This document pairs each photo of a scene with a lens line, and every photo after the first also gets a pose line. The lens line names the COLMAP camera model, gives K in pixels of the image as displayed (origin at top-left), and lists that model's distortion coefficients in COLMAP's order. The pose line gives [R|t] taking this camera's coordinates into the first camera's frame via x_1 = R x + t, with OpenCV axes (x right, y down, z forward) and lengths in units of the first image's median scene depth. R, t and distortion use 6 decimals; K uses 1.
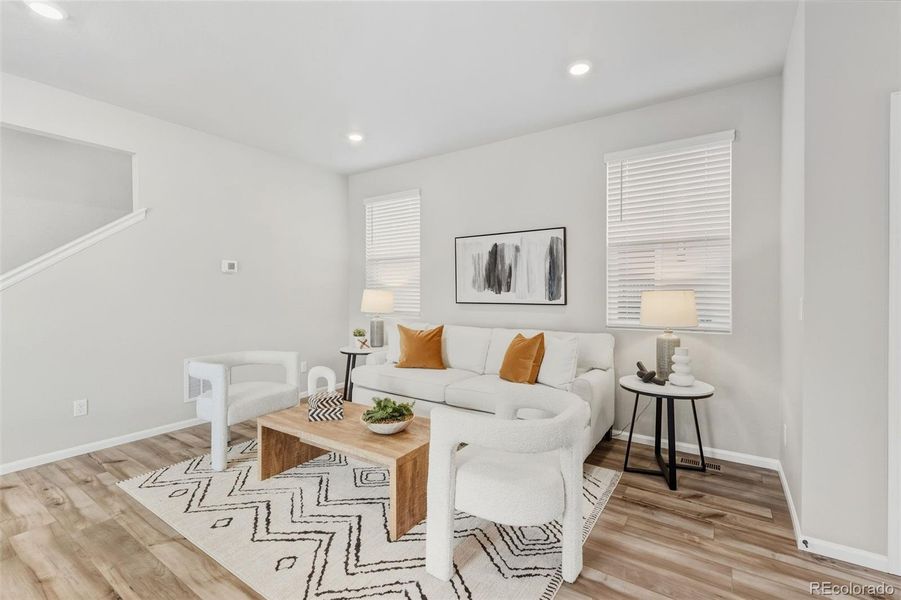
lens RADIAL K [[403.0, 0, 451.0], [0, 403.0, 290.8], [0, 0, 1]] dist [0.001335, -0.000426]
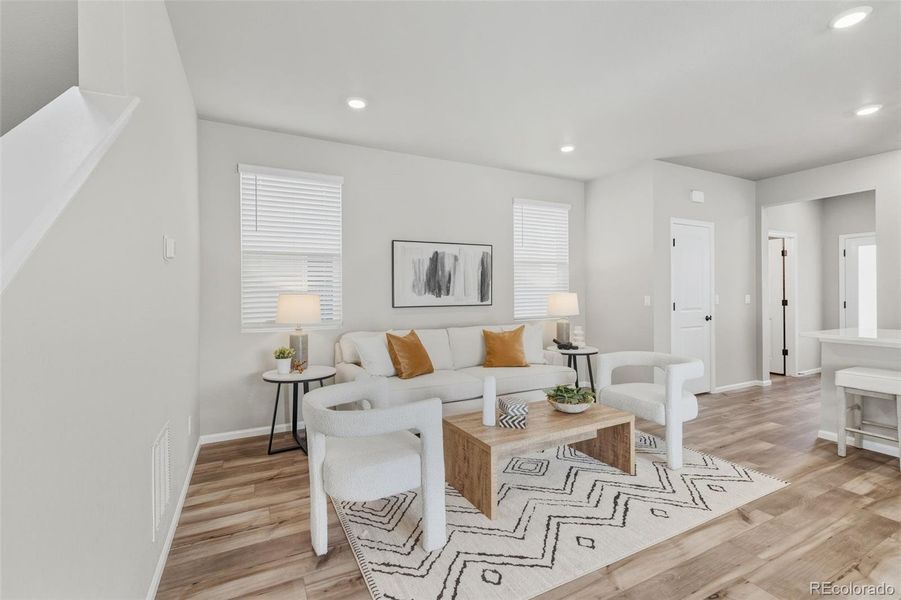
lens RADIAL K [[403.0, 0, 451.2], [0, 403.0, 292.9], [0, 0, 1]] dist [0.001335, -0.000426]
pose [[0.477533, -0.001213, 0.878613, -0.899374], [0.004285, 0.999990, -0.000948, -0.003448], [-0.878604, 0.004218, 0.477533, 0.480625]]
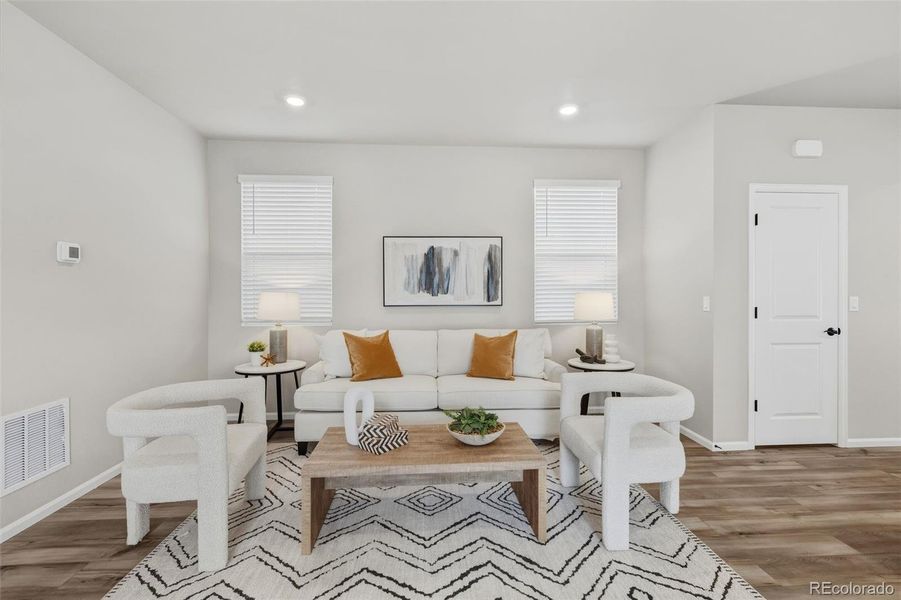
lens RADIAL K [[403.0, 0, 452.7], [0, 403.0, 292.1], [0, 0, 1]] dist [0.001335, -0.000426]
pose [[0.787563, 0.001215, 0.616233, -0.509958], [-0.000737, 0.999999, -0.001030, -0.001588], [-0.616234, 0.000357, 0.787563, 0.189050]]
